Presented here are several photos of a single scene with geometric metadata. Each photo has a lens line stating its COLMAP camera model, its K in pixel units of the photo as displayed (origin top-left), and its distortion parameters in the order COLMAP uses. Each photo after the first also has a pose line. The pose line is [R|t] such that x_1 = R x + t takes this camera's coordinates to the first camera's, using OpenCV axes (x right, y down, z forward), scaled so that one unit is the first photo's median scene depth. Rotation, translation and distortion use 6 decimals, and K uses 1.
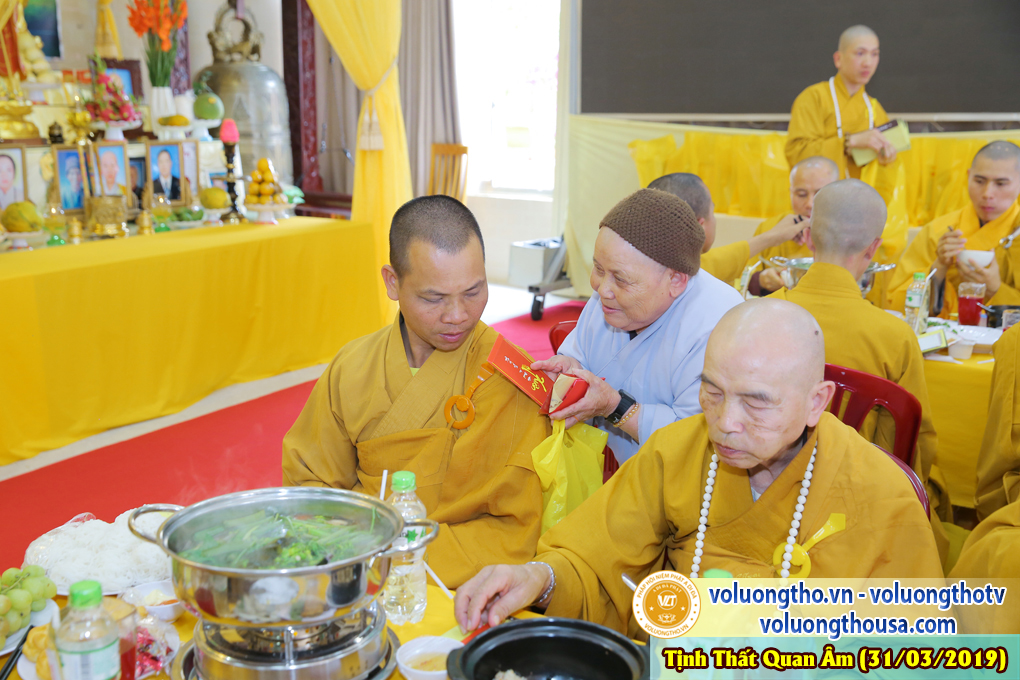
lens RADIAL K [[1147.5, 0, 511.9], [0, 1147.5, 327.2], [0, 0, 1]] dist [-0.005140, 0.209040]
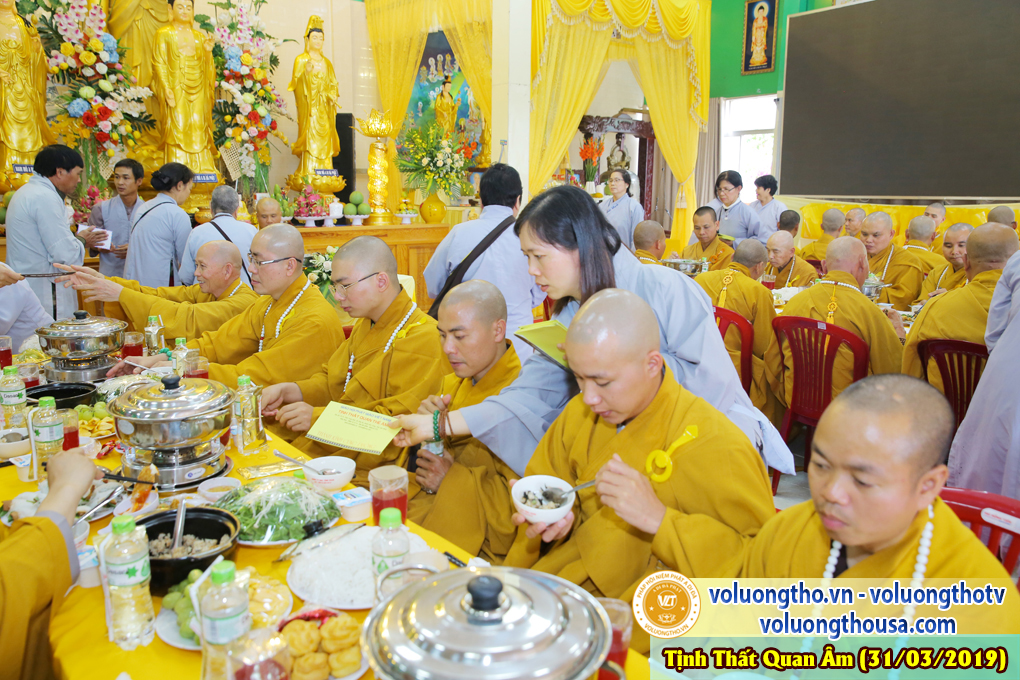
lens RADIAL K [[756.0, 0, 511.0], [0, 756.0, 337.3], [0, 0, 1]] dist [-0.092545, 0.094060]
pose [[0.950653, 0.062942, -0.303804, 0.028352], [-0.063081, 0.997964, 0.009367, 0.112880], [0.303775, 0.010259, 0.952689, -0.546545]]
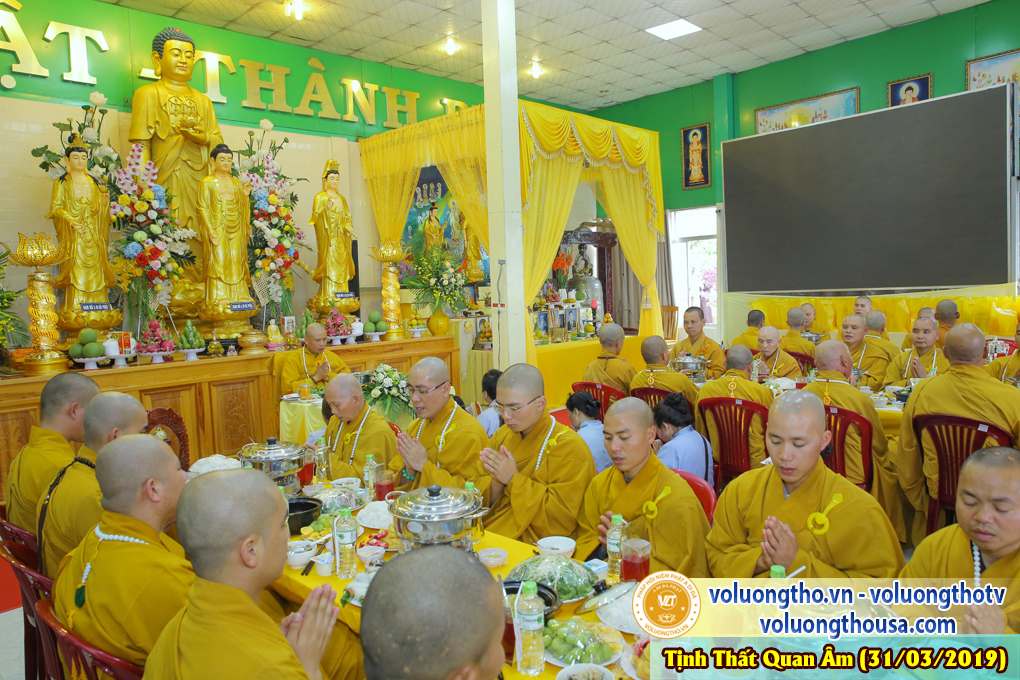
lens RADIAL K [[720.8, 0, 510.0], [0, 720.8, 340.0], [0, 0, 1]] dist [-0.108398, 0.078804]
pose [[0.973248, -0.025645, -0.228322, -0.053271], [-0.001154, 0.993193, -0.116475, 0.107793], [0.229755, 0.113623, 0.966593, -0.650326]]
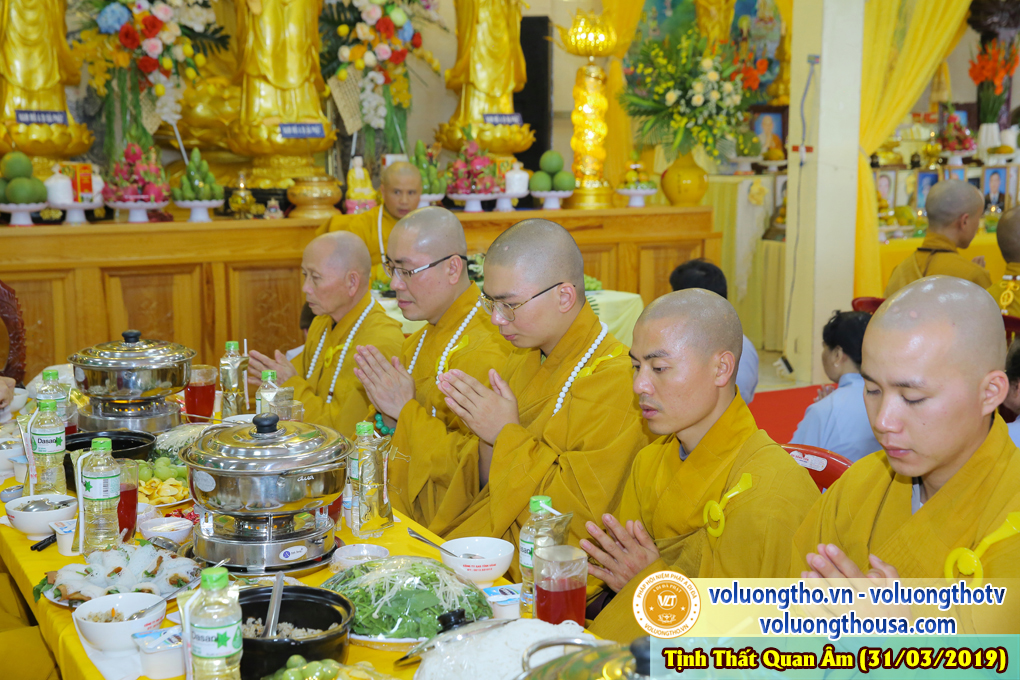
lens RADIAL K [[1395.8, 0, 510.0], [0, 1395.8, 340.0], [0, 0, 1]] dist [0.086476, 0.130573]
pose [[0.852663, 0.062076, -0.518761, 0.065509], [-0.089461, 0.995599, -0.027907, 0.121607], [0.514746, 0.070204, 0.854464, -0.598399]]
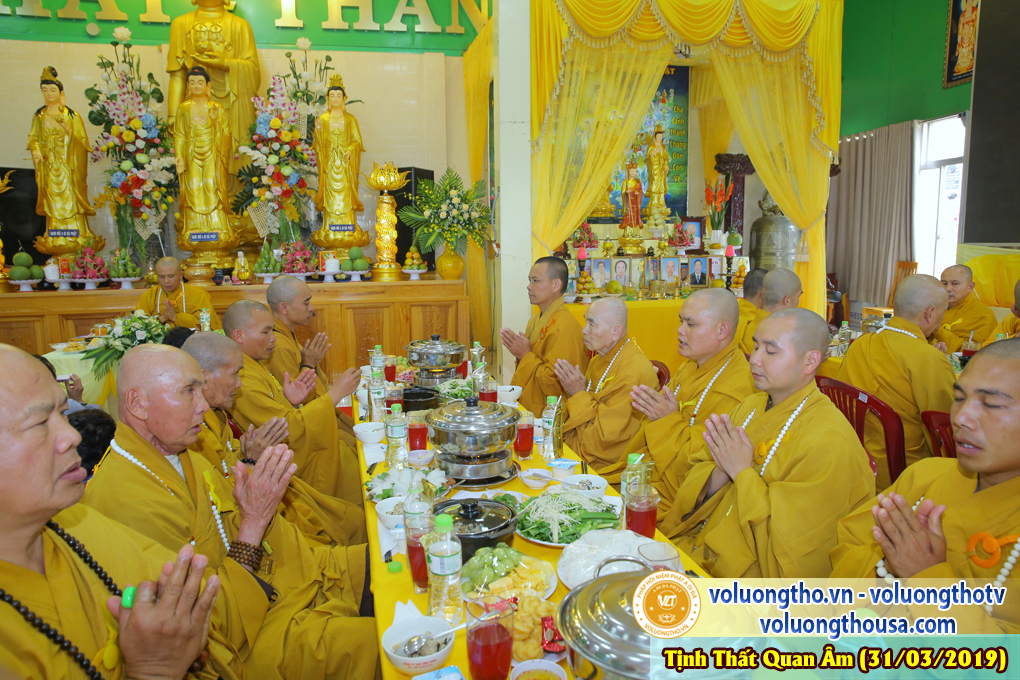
lens RADIAL K [[693.8, 0, 507.1], [0, 693.8, 335.5], [0, 0, 1]] dist [-0.111975, 0.084034]
pose [[0.696386, 0.088743, -0.712160, 0.330949], [-0.124650, 0.992199, 0.001750, 0.018869], [0.706759, 0.087552, 0.702015, -0.083963]]
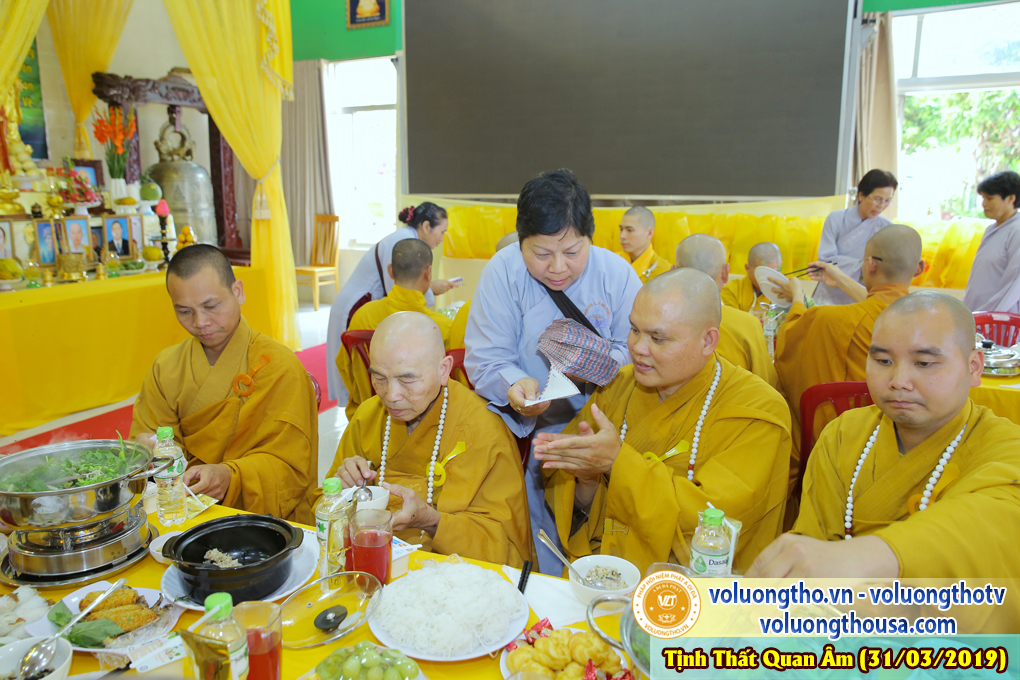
lens RADIAL K [[756.0, 0, 511.0], [0, 756.0, 337.3], [0, 0, 1]] dist [-0.092545, 0.094060]
pose [[0.988867, -0.027493, 0.146240, 0.050091], [0.026926, 0.999620, 0.005856, 0.001276], [-0.146345, -0.001853, 0.989232, -0.005480]]
